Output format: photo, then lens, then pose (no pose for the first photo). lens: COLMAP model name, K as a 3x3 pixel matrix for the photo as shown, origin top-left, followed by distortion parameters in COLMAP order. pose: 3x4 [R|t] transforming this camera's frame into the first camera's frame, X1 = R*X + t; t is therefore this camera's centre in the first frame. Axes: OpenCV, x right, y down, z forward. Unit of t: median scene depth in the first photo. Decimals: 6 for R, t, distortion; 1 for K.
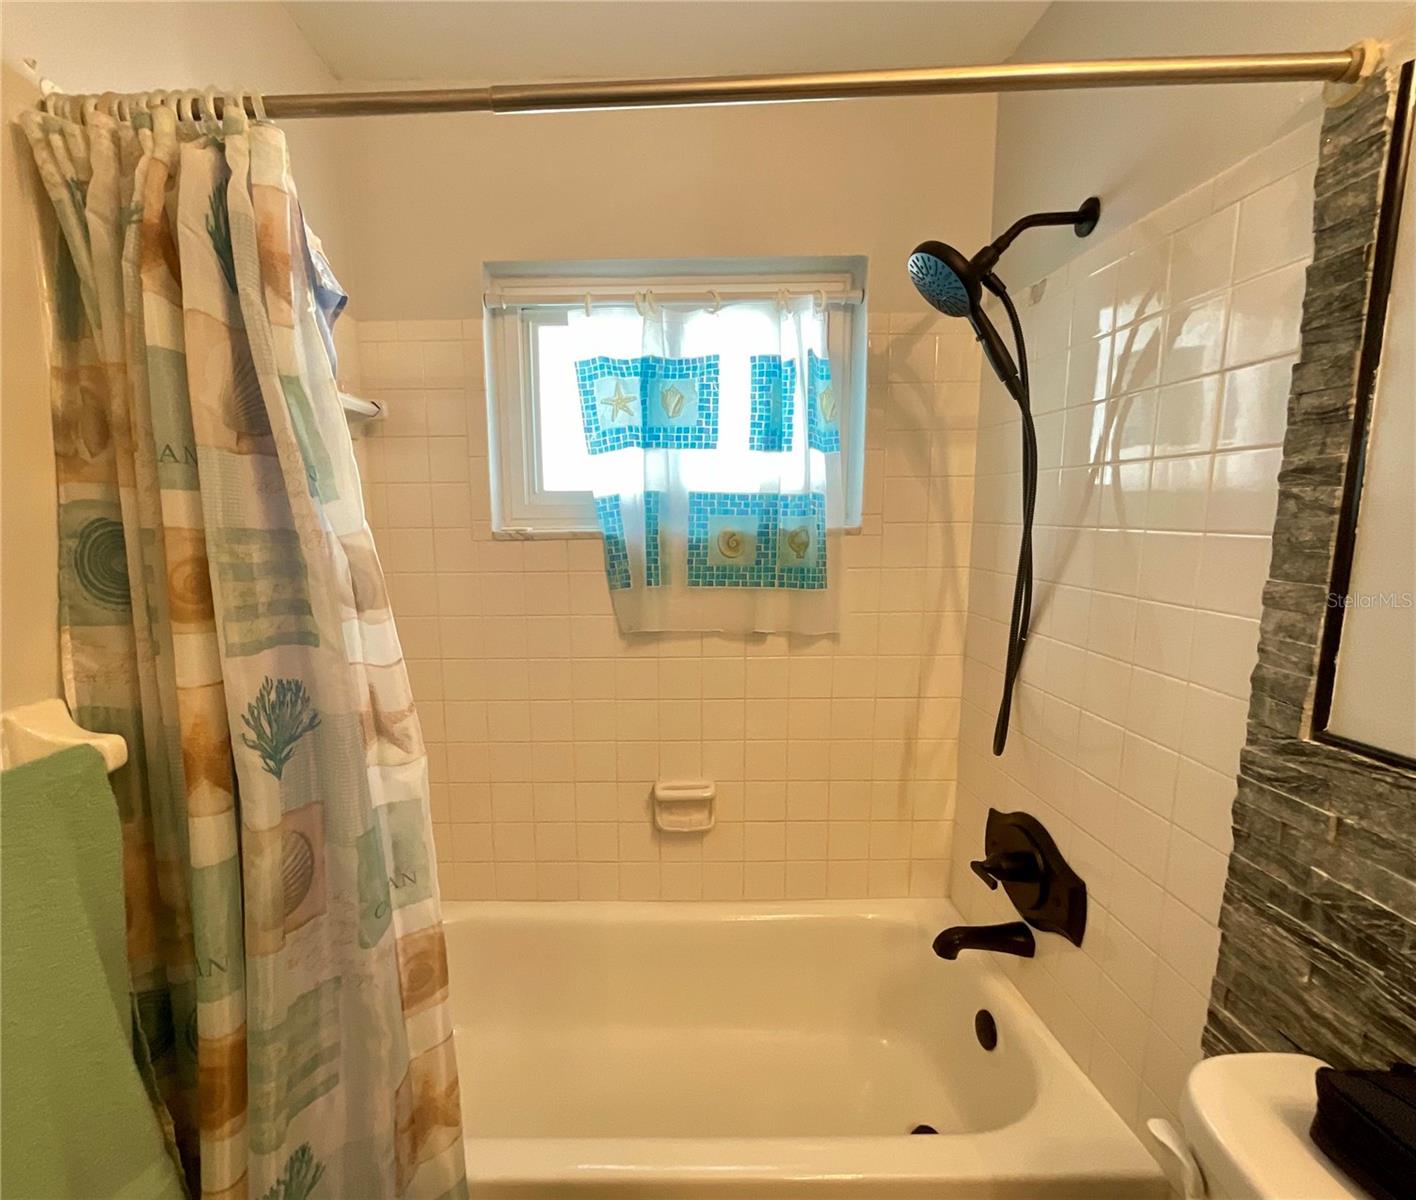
lens RADIAL K [[640.6, 0, 665.4], [0, 640.6, 610.2], [0, 0, 1]] dist [-0.000636, -0.000286]
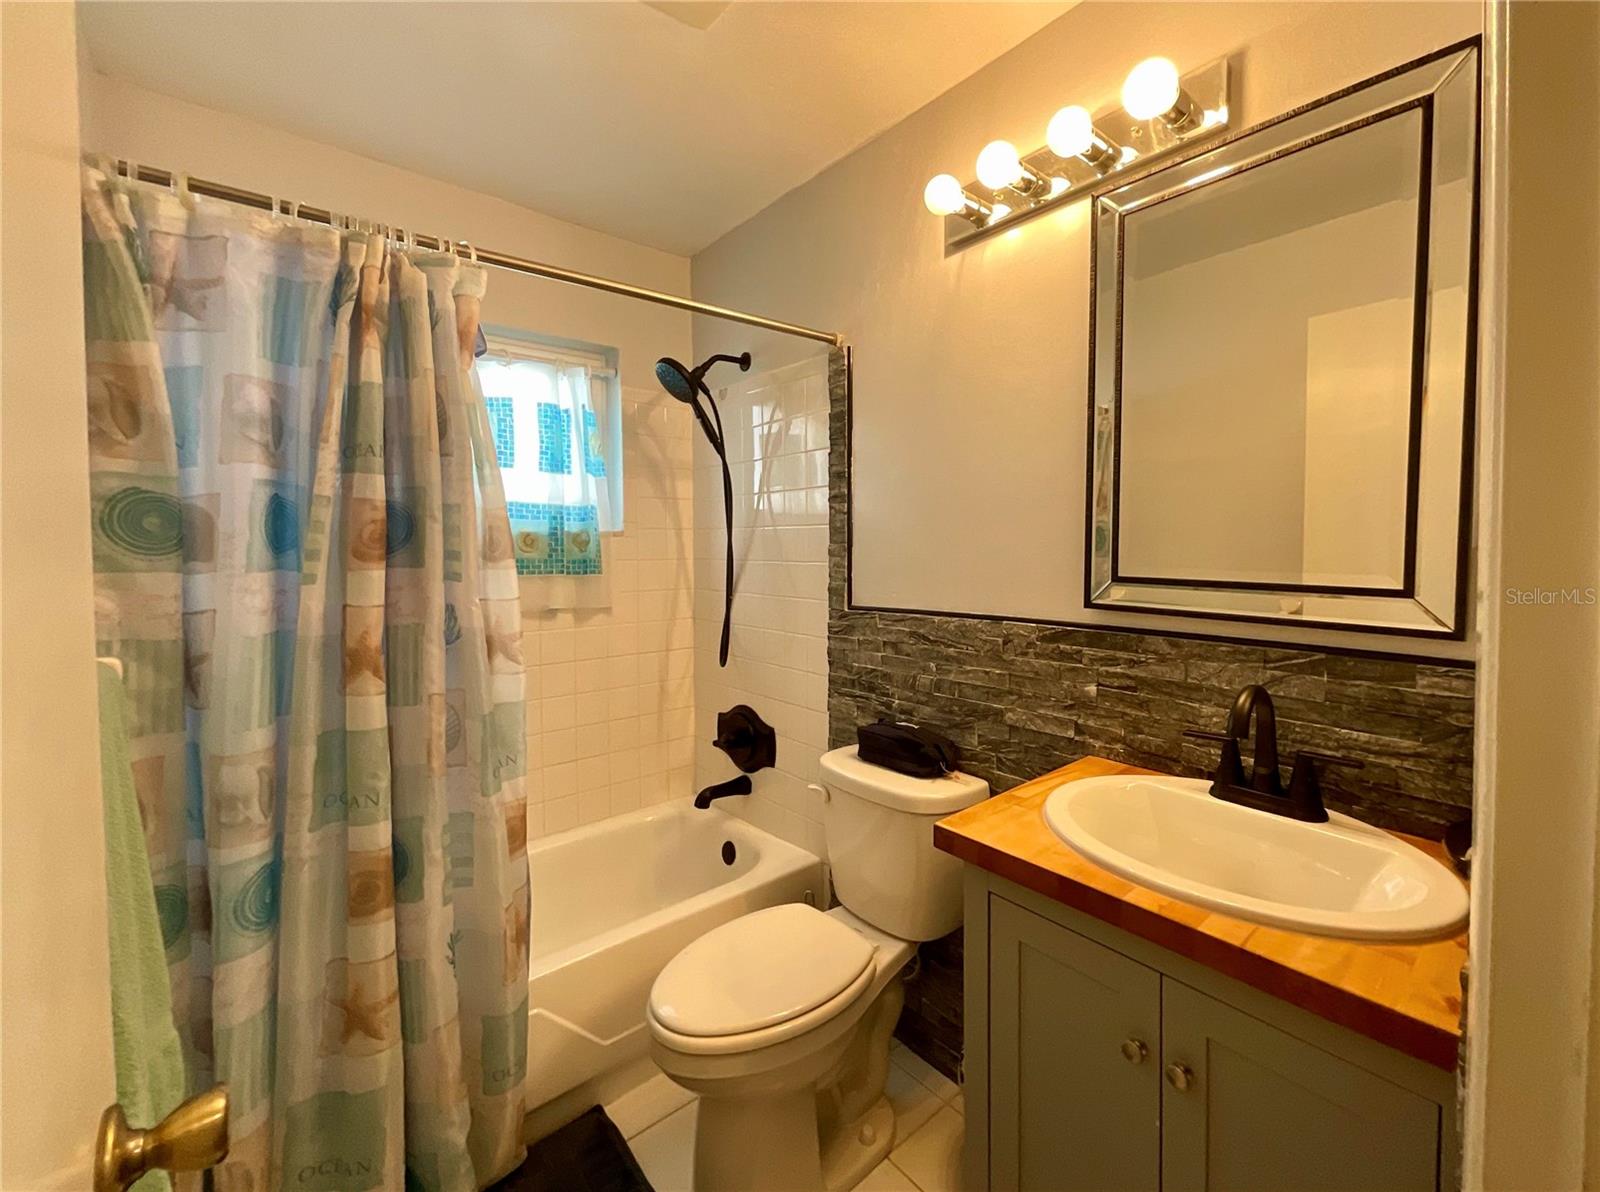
lens RADIAL K [[662.5, 0, 800.0], [0, 662.5, 596.0], [0, 0, 1]] dist [-0.001120, -0.000096]
pose [[0.788149, -0.036635, 0.614393, -0.352776], [0.084743, 0.995179, -0.049368, 0.144055], [-0.609623, 0.090975, 0.787454, -0.460173]]
